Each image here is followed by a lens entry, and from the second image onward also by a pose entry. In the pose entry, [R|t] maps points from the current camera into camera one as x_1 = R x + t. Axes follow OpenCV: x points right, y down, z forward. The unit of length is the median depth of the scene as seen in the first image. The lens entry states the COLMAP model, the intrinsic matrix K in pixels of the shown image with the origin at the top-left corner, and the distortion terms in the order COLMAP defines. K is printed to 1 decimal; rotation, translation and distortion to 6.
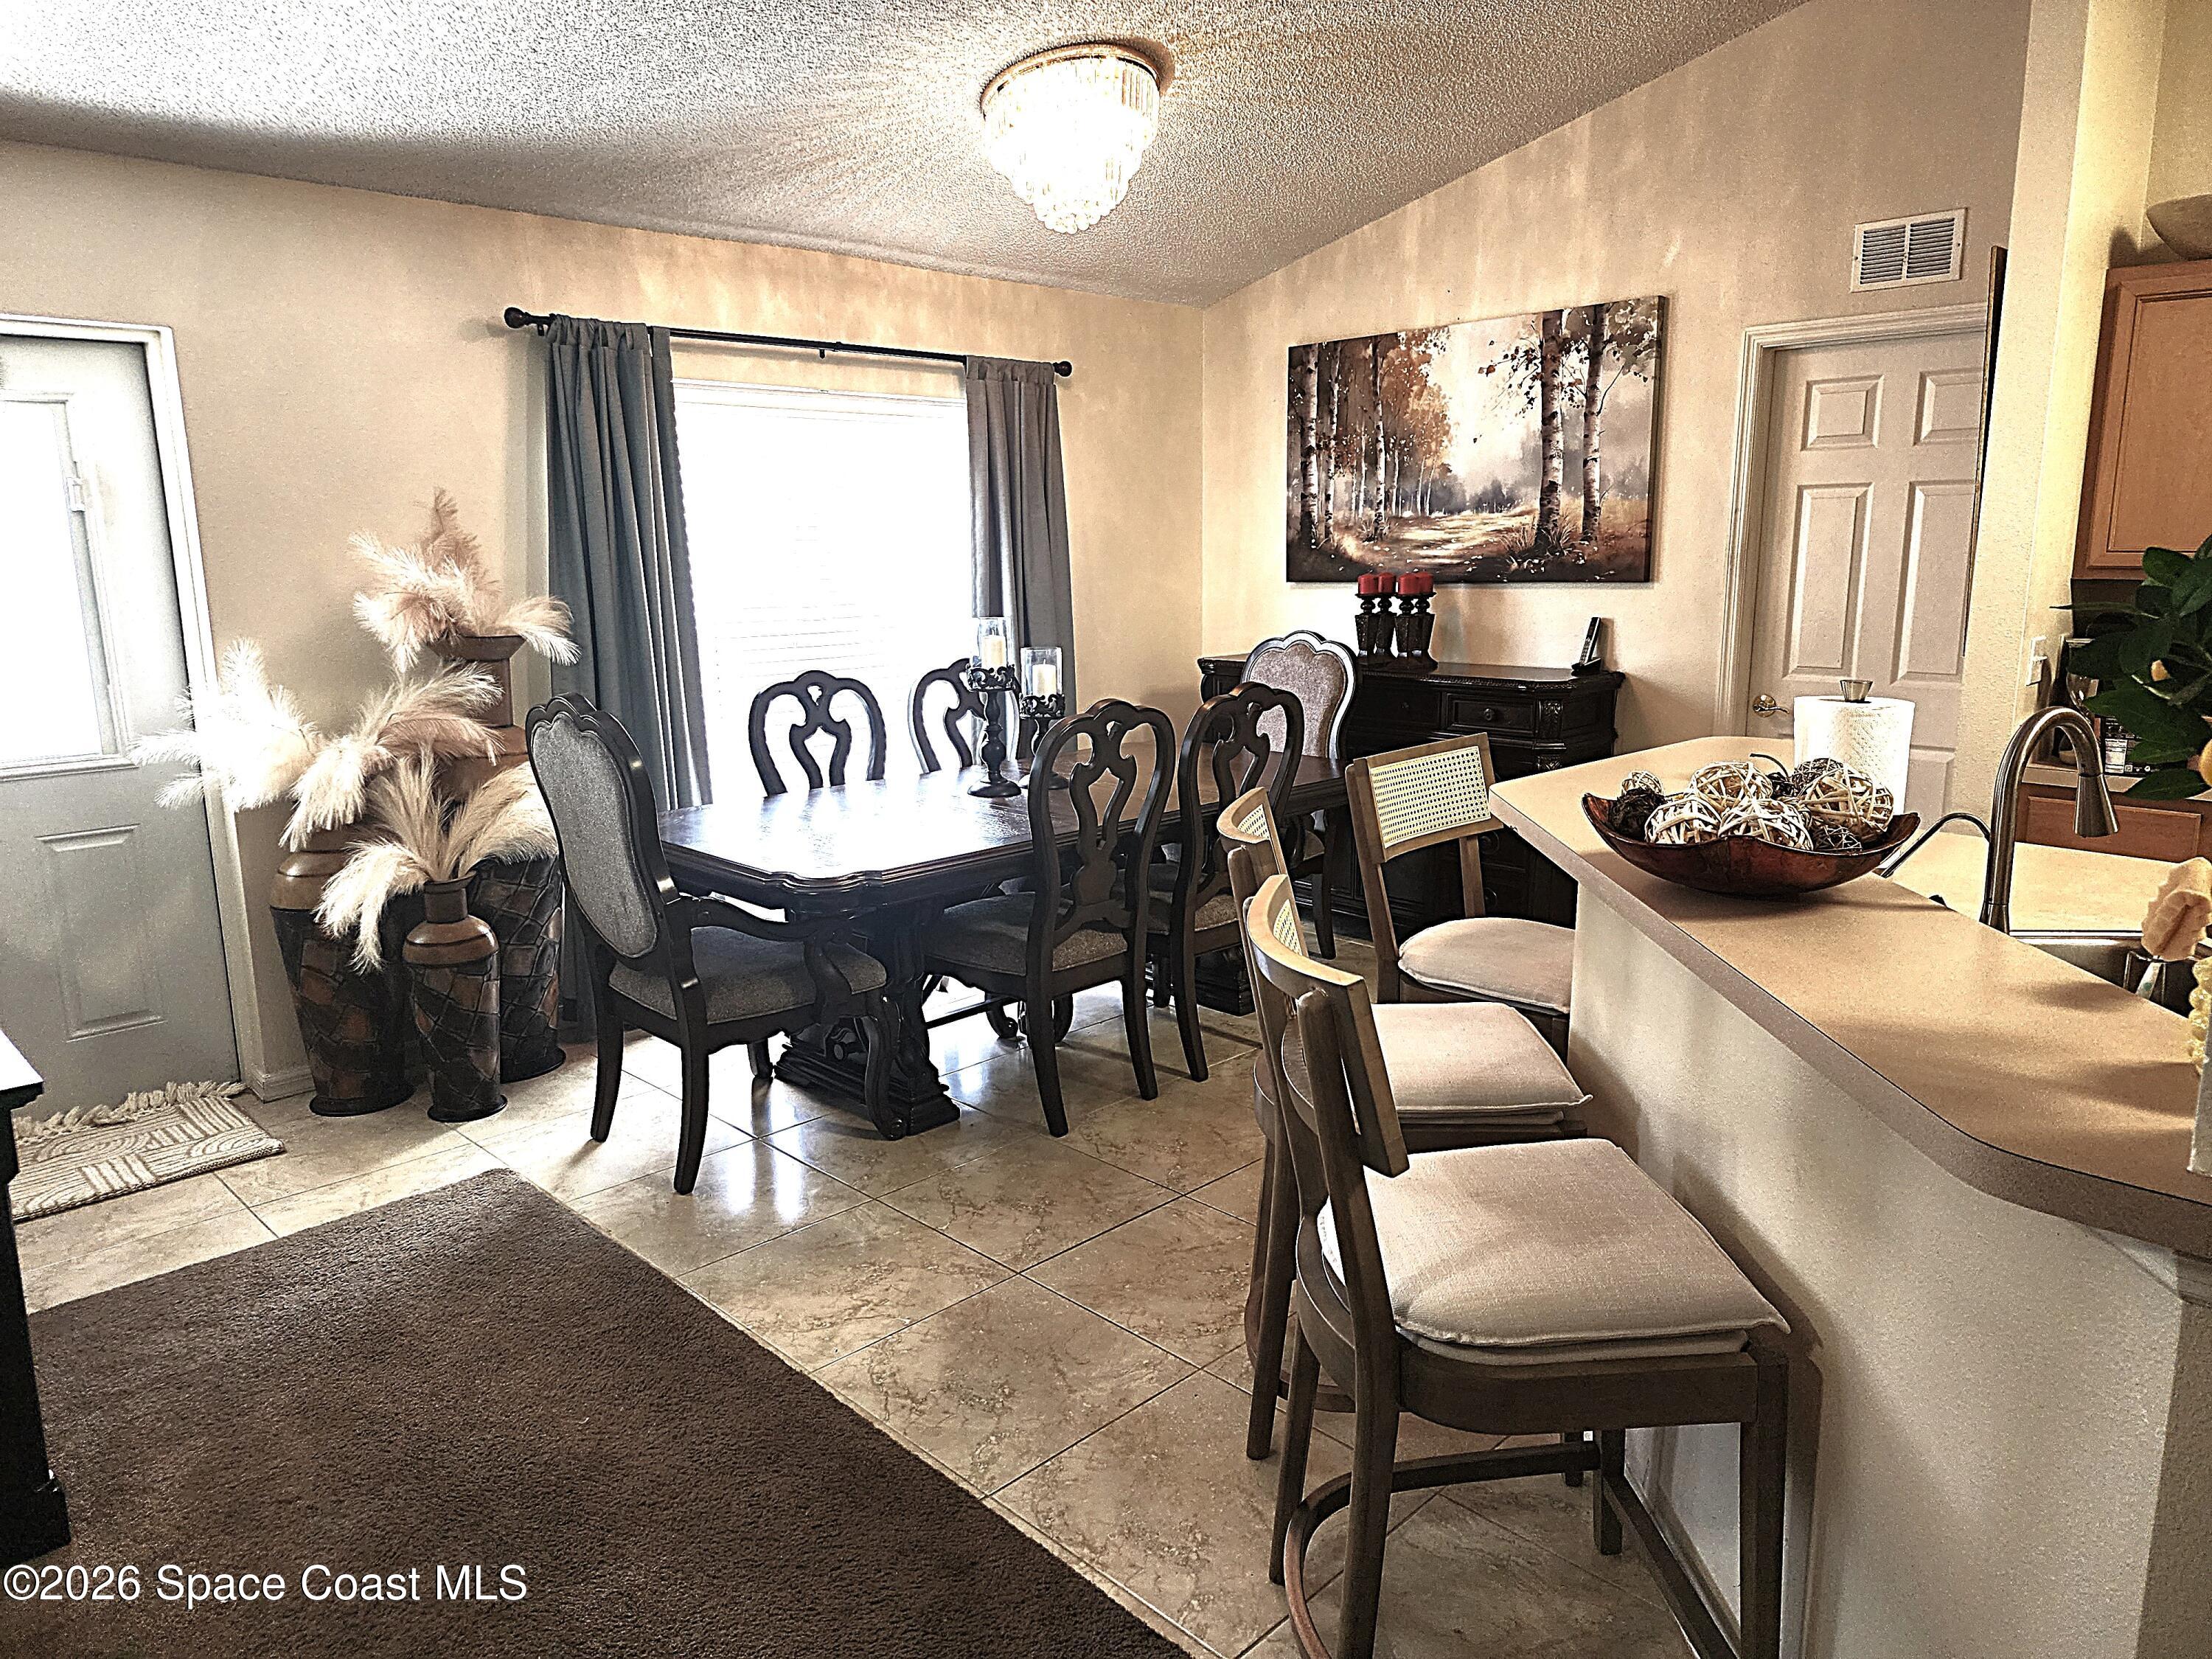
lens RADIAL K [[1476.4, 0, 1114.2], [0, 1476.4, 826.8], [0, 0, 1]] dist [0.066273, -0.059216]
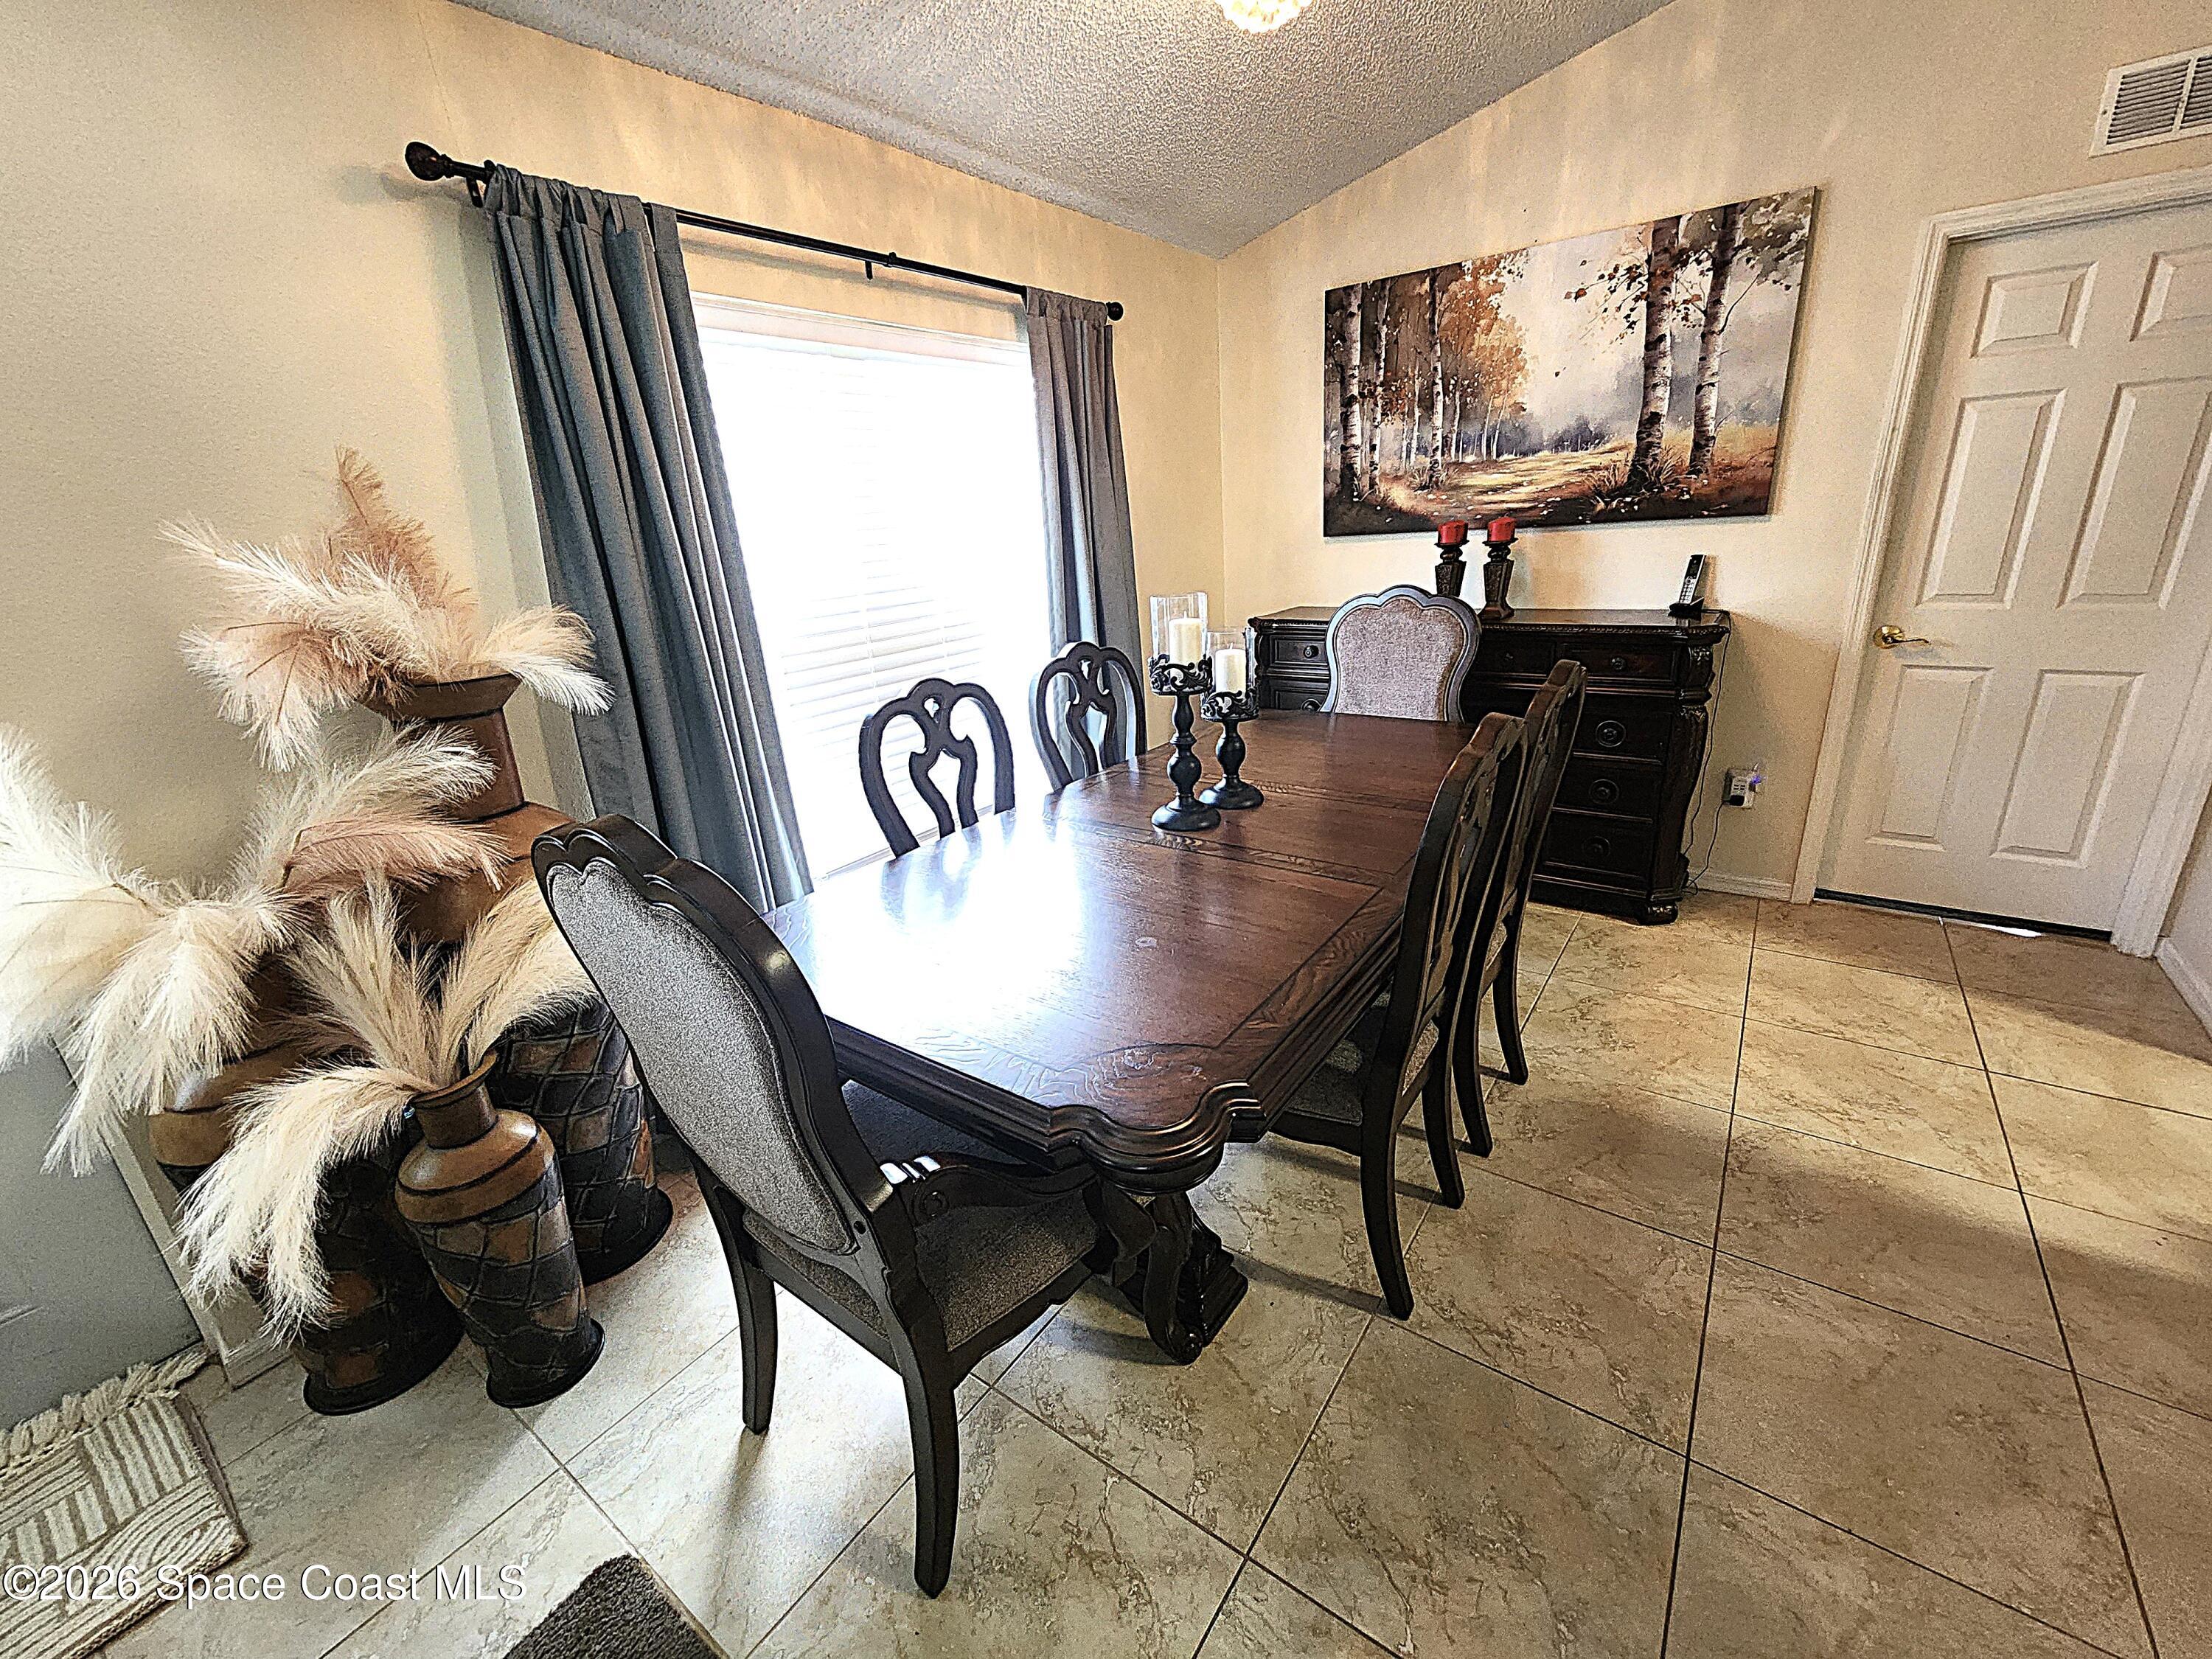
lens RADIAL K [[911.7, 0, 1111.1], [0, 911.7, 830.4], [0, 0, 1]] dist [-0.003258, 0.001231]
pose [[0.985222, -0.099604, 0.139343, -0.168044], [0.080468, 0.987325, 0.136803, -0.077900], [-0.151203, -0.123568, 0.980749, 0.465497]]
